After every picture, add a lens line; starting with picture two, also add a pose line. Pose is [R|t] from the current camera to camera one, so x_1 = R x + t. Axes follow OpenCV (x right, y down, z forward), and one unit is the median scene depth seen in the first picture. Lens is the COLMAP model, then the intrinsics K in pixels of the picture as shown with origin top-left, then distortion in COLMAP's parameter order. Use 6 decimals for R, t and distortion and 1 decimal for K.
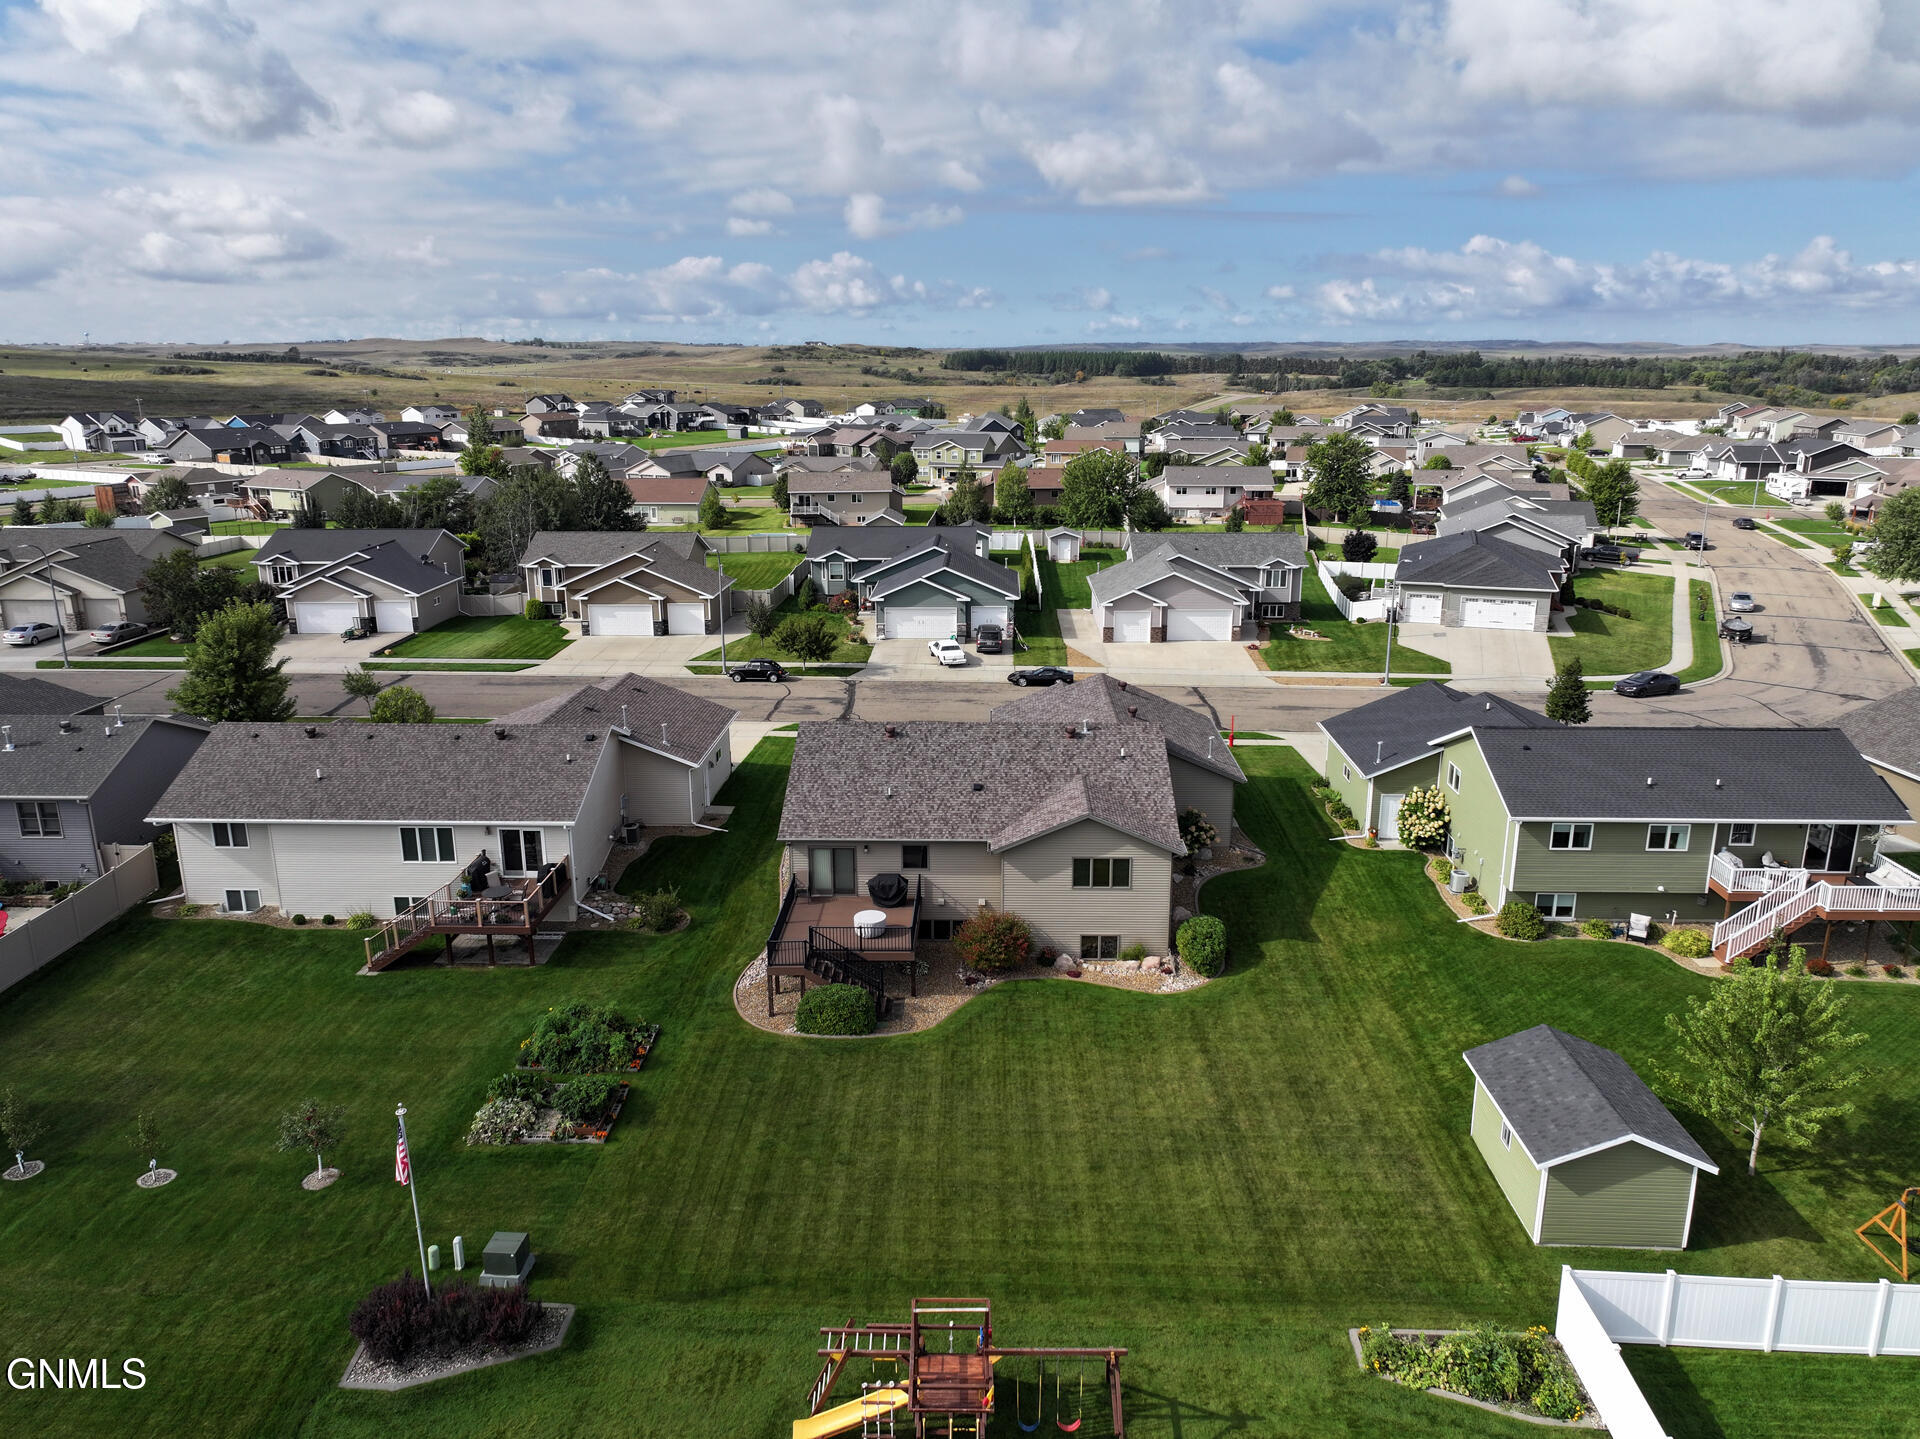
lens RADIAL K [[1360.2, 0, 939.1], [0, 1360.2, 749.4], [0, 0, 1]] dist [0.001341, 0.010408]
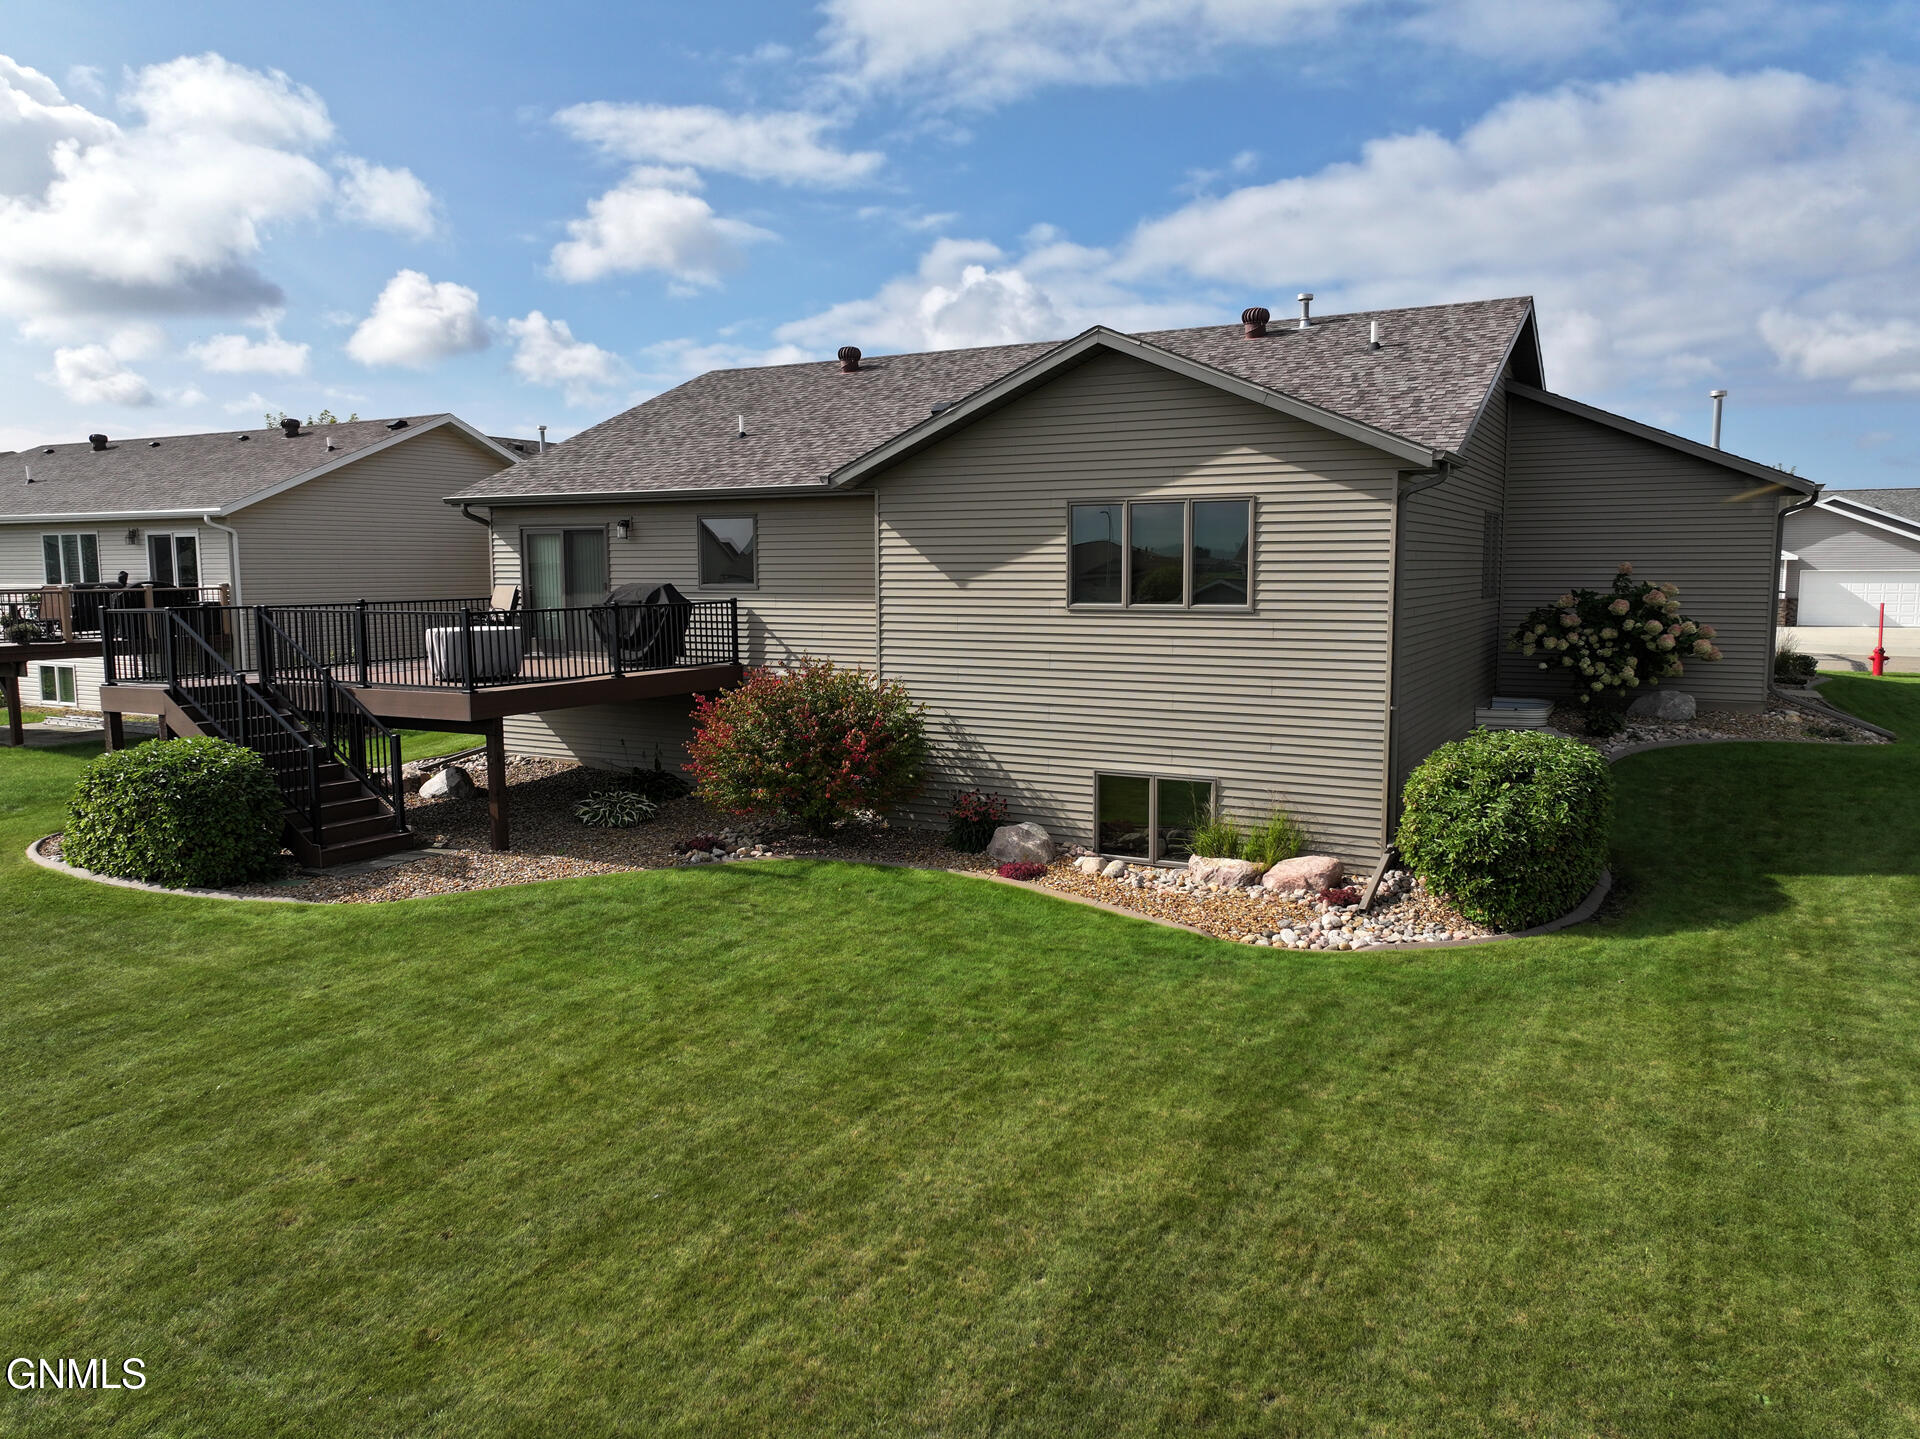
lens RADIAL K [[1360.2, 0, 947.3], [0, 1360.2, 720.4], [0, 0, 1]] dist [0.001341, 0.010408]
pose [[0.893847, 0.057575, -0.444660, 0.212751], [-0.131233, 0.981886, -0.136667, 0.173420], [0.428737, 0.180514, 0.885211, 0.716326]]
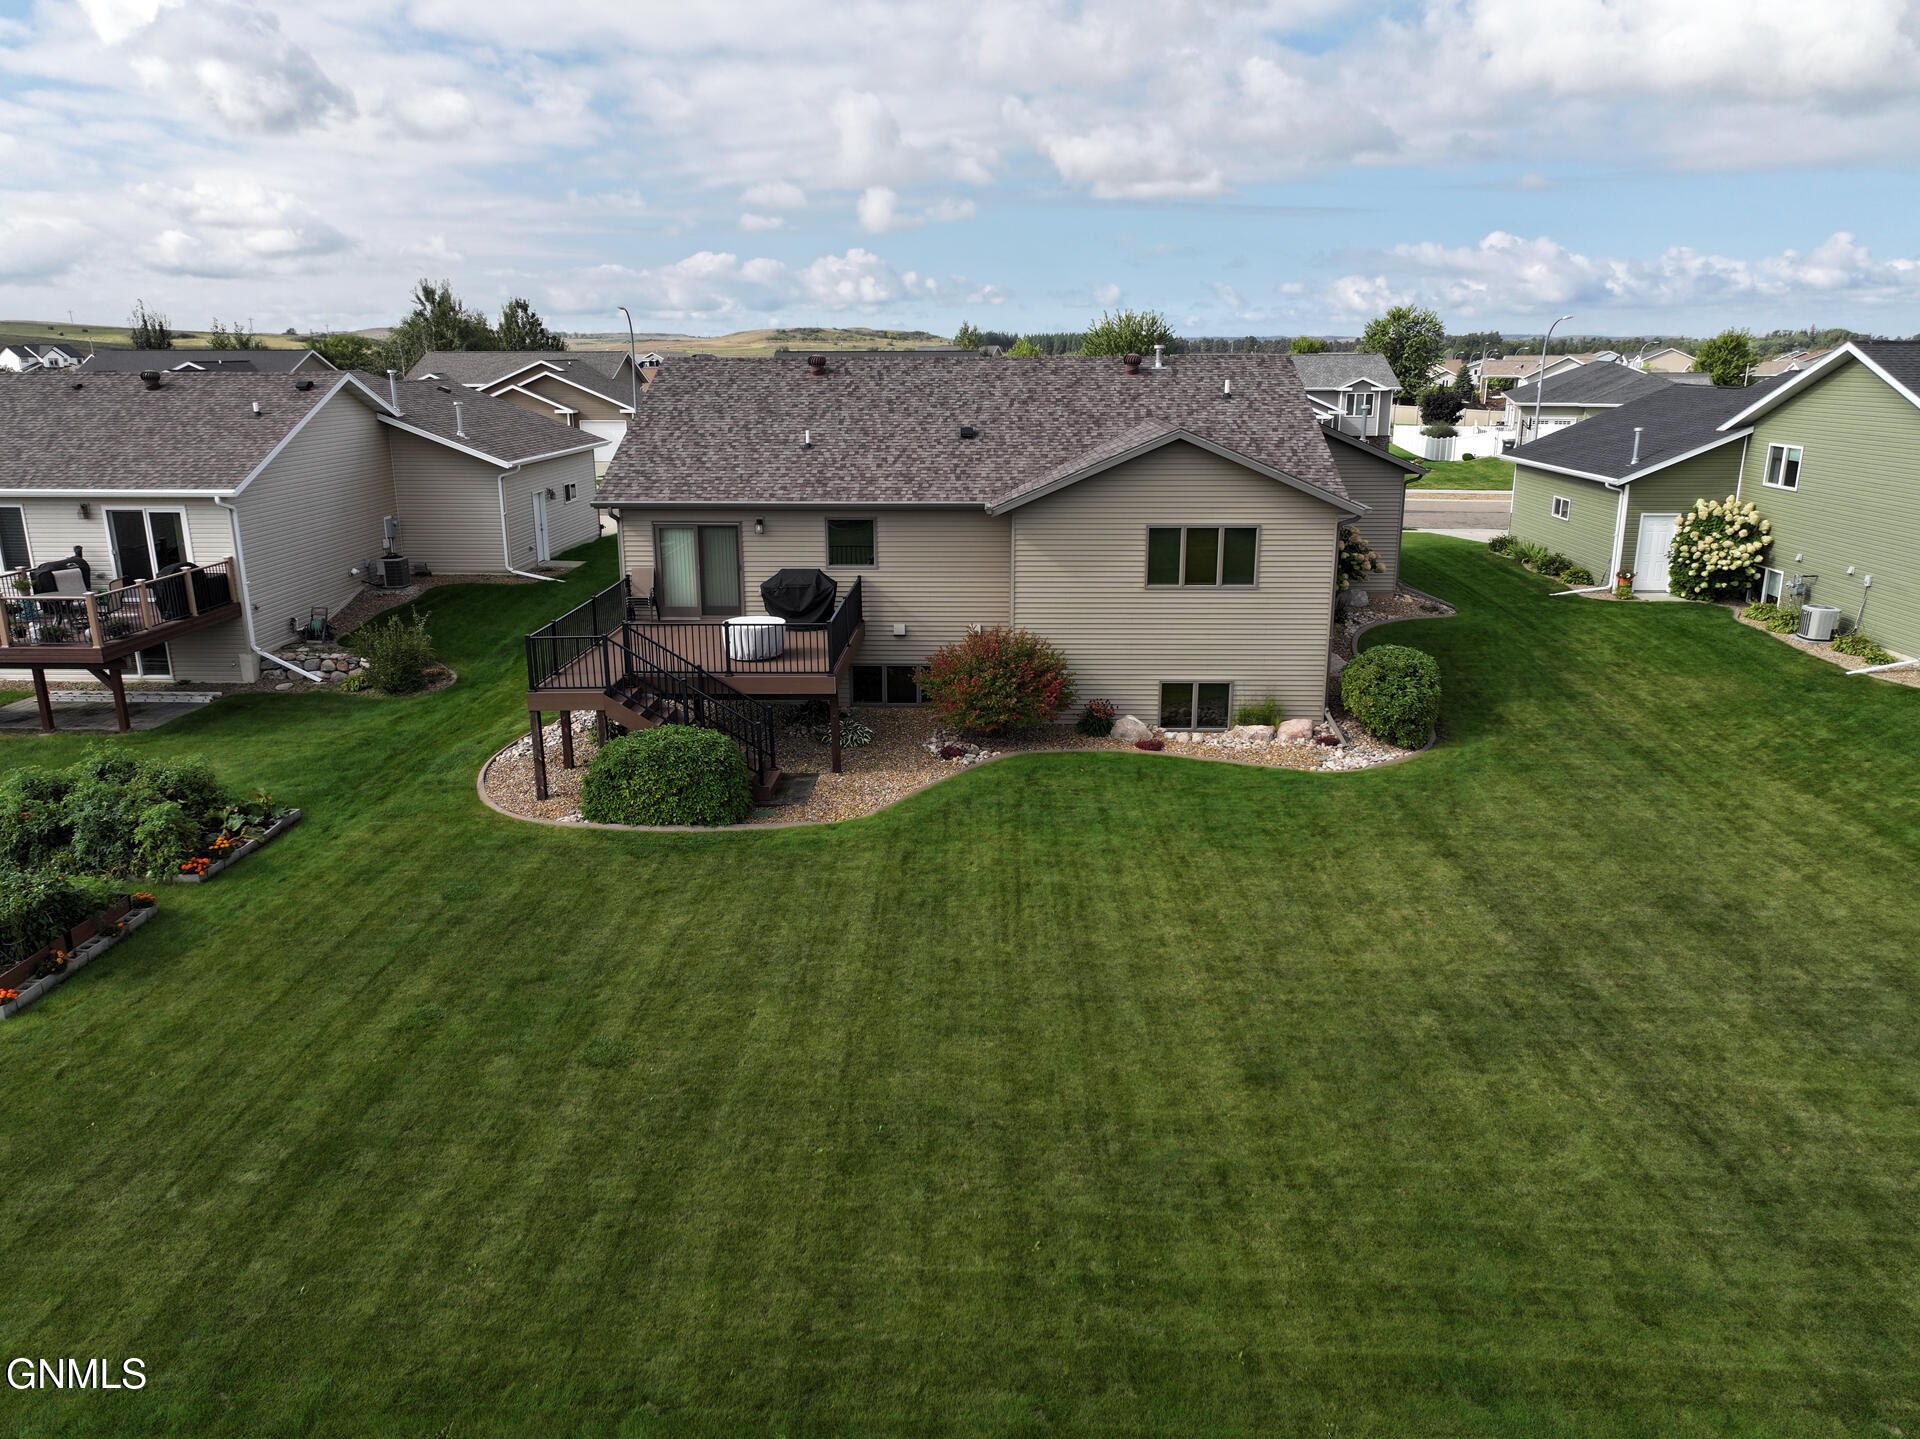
lens RADIAL K [[1360.2, 0, 951.9], [0, 1360.2, 733.2], [0, 0, 1]] dist [0.001341, 0.010408]
pose [[0.999982, 0.005342, 0.002720, 0.021467], [-0.005310, 0.999922, -0.011324, 0.164792], [-0.002780, 0.011310, 0.999932, 0.472648]]
